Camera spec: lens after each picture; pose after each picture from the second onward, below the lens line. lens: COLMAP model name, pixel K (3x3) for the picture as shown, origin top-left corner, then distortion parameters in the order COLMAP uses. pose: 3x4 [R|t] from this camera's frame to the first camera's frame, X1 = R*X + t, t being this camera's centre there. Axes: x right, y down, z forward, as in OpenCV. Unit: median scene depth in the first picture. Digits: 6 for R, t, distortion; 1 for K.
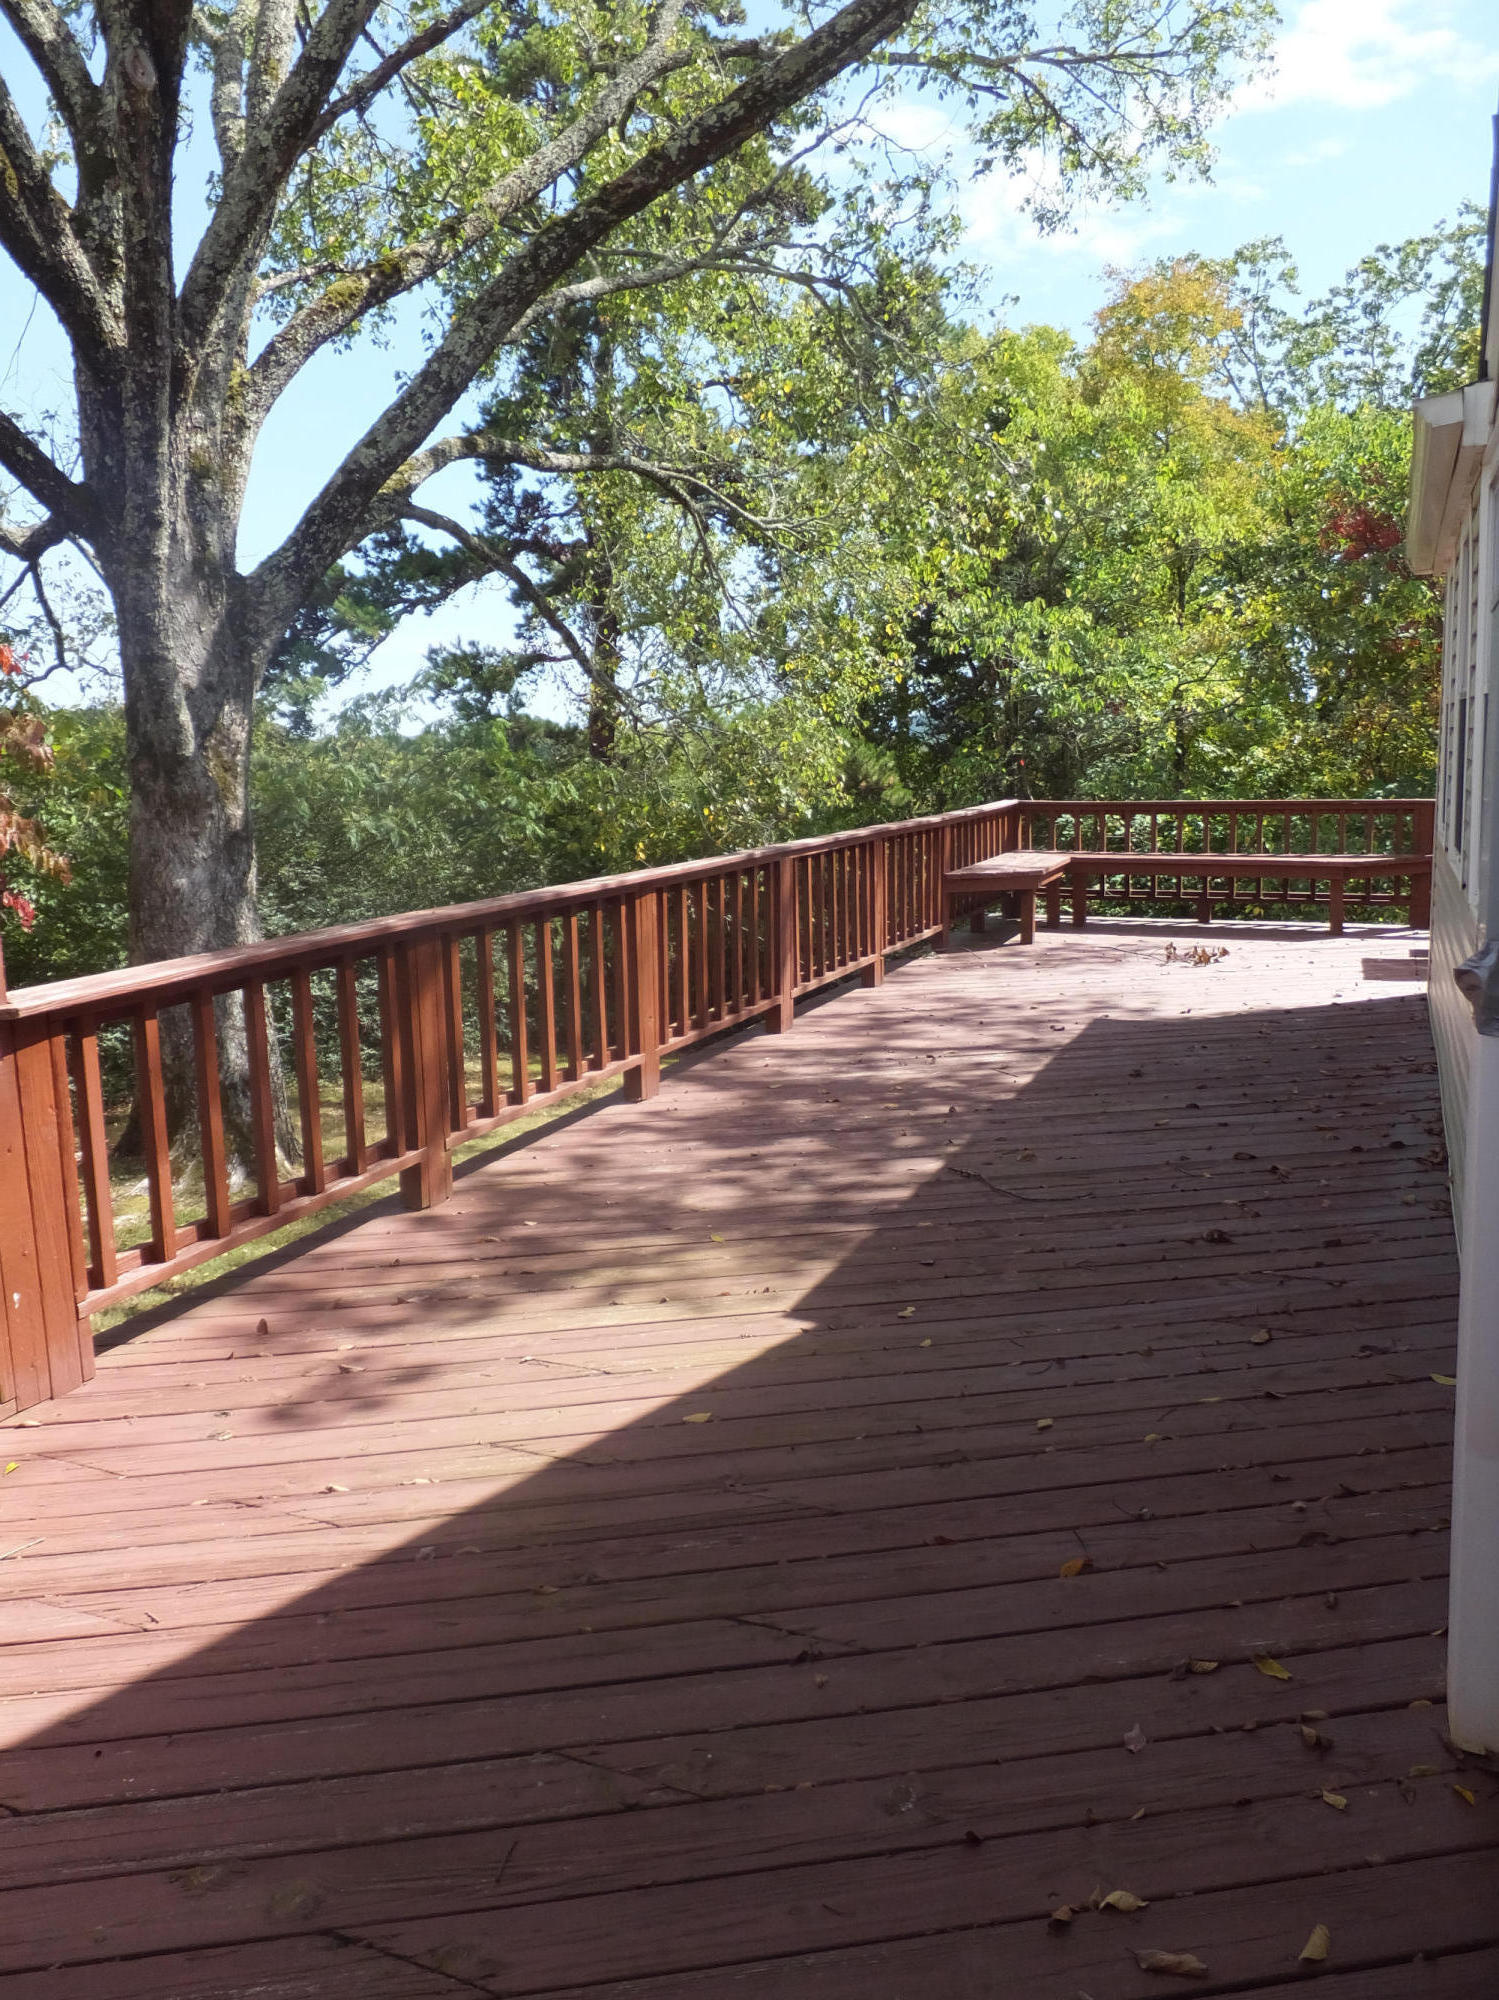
lens RADIAL K [[1466.2, 0, 749.5], [0, 1466.2, 1000.0], [0, 0, 1]] dist [-0.011937, 0.002771]
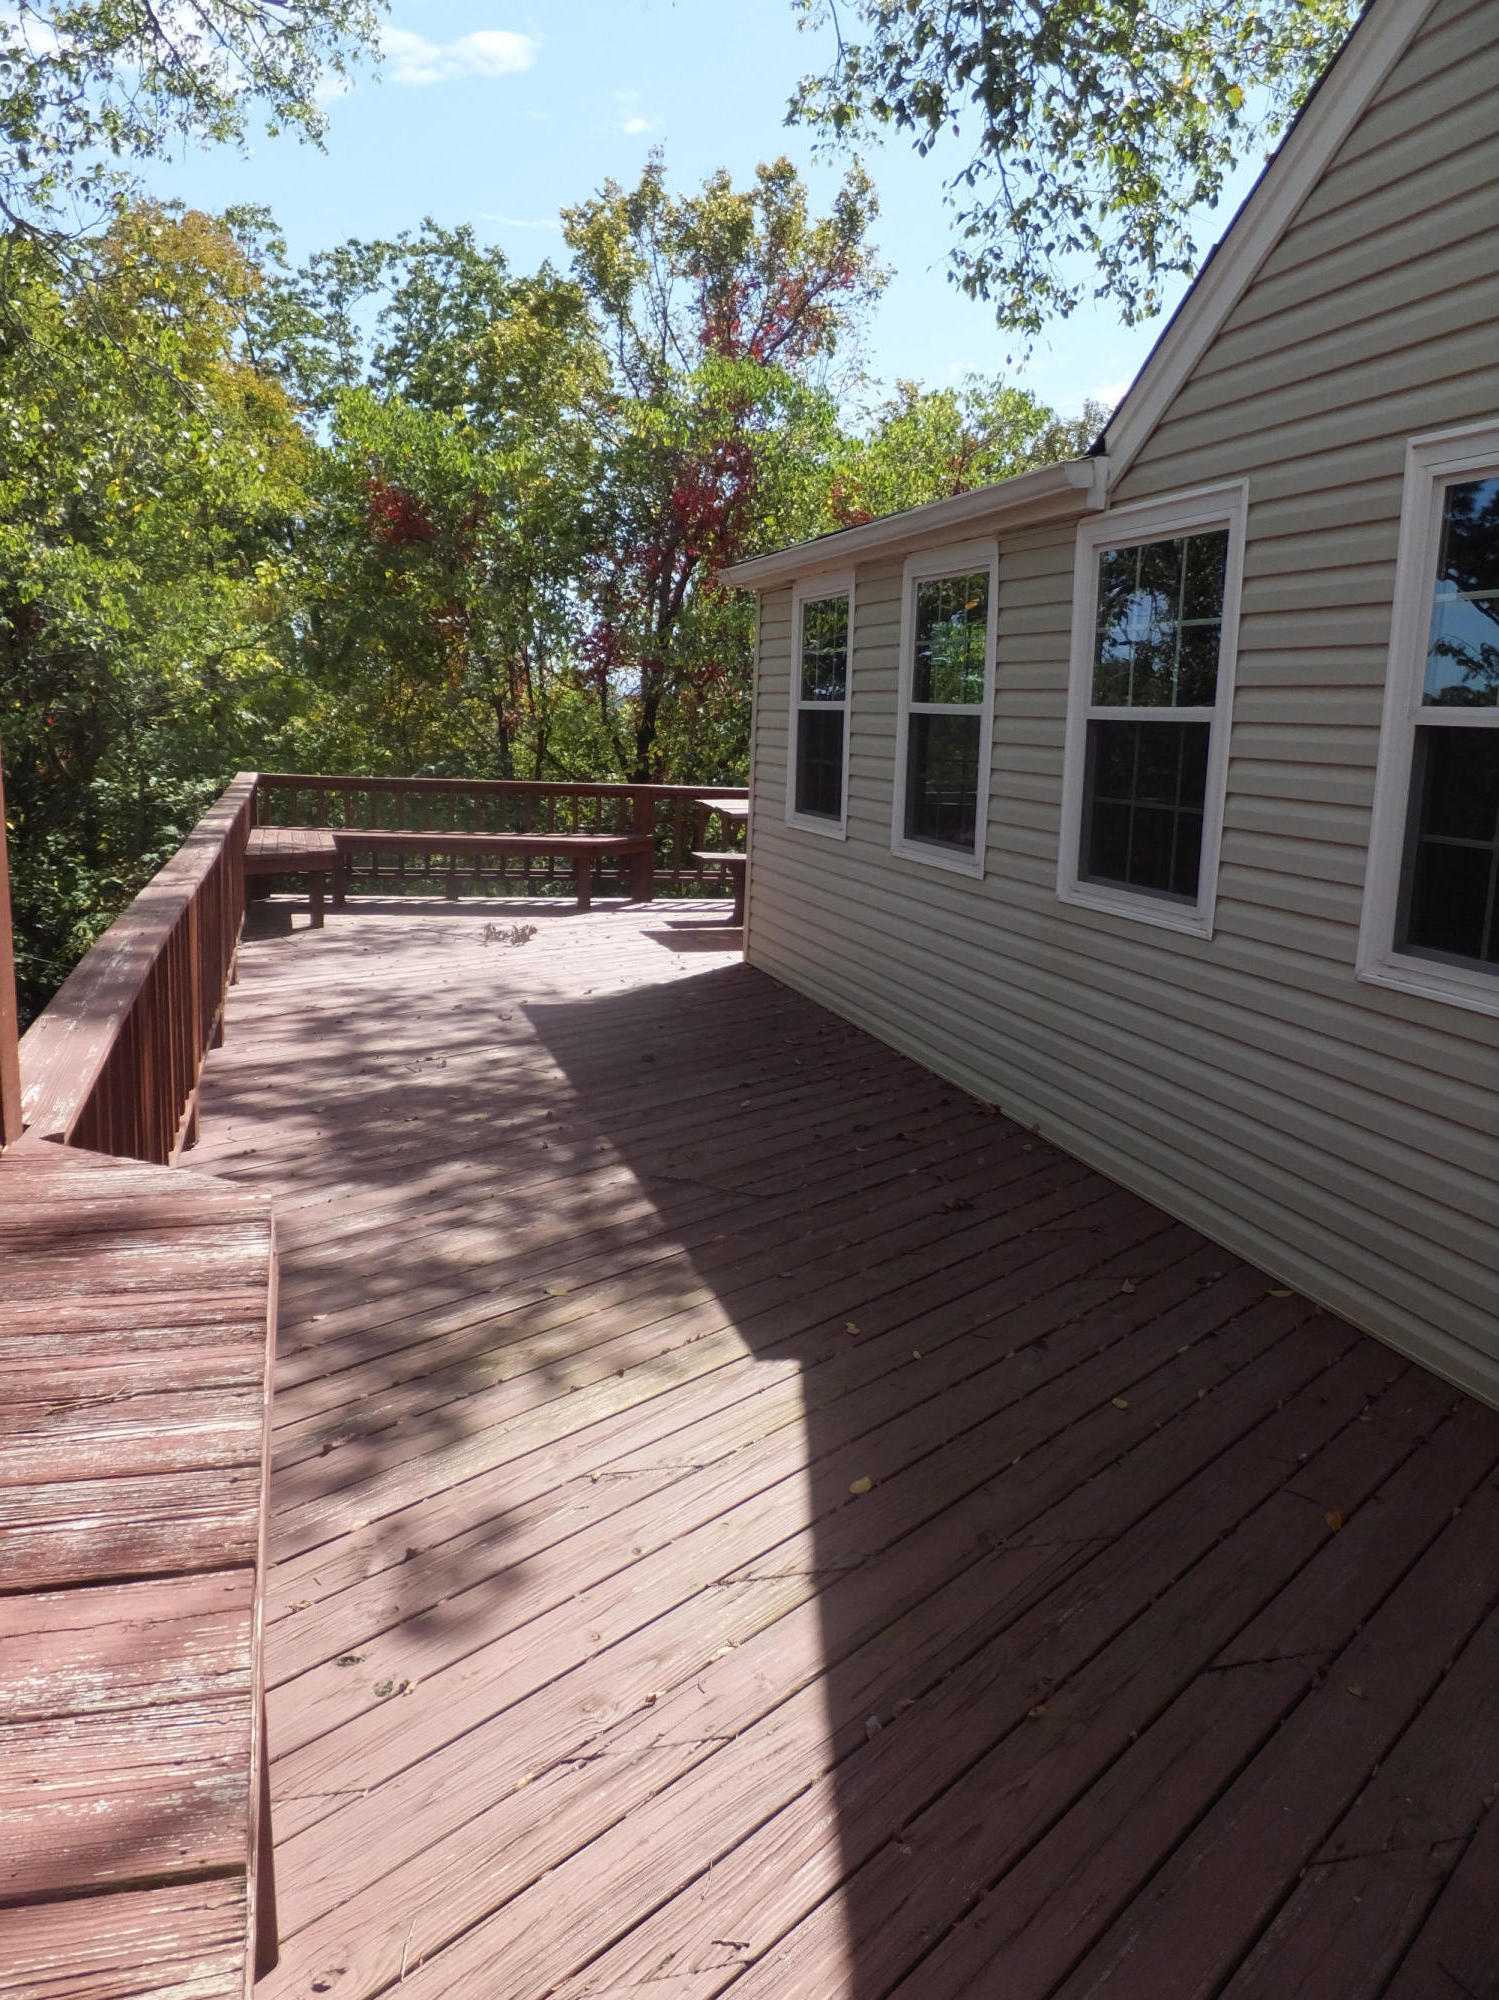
lens RADIAL K [[1463.4, 0, 749.0], [0, 1463.4, 967.4], [0, 0, 1]] dist [0.007294, -0.001631]
pose [[0.797242, -0.049865, 0.601597, -0.390095], [0.049942, 0.998614, 0.016590, -0.035186], [-0.601591, 0.016818, 0.798627, 0.191647]]
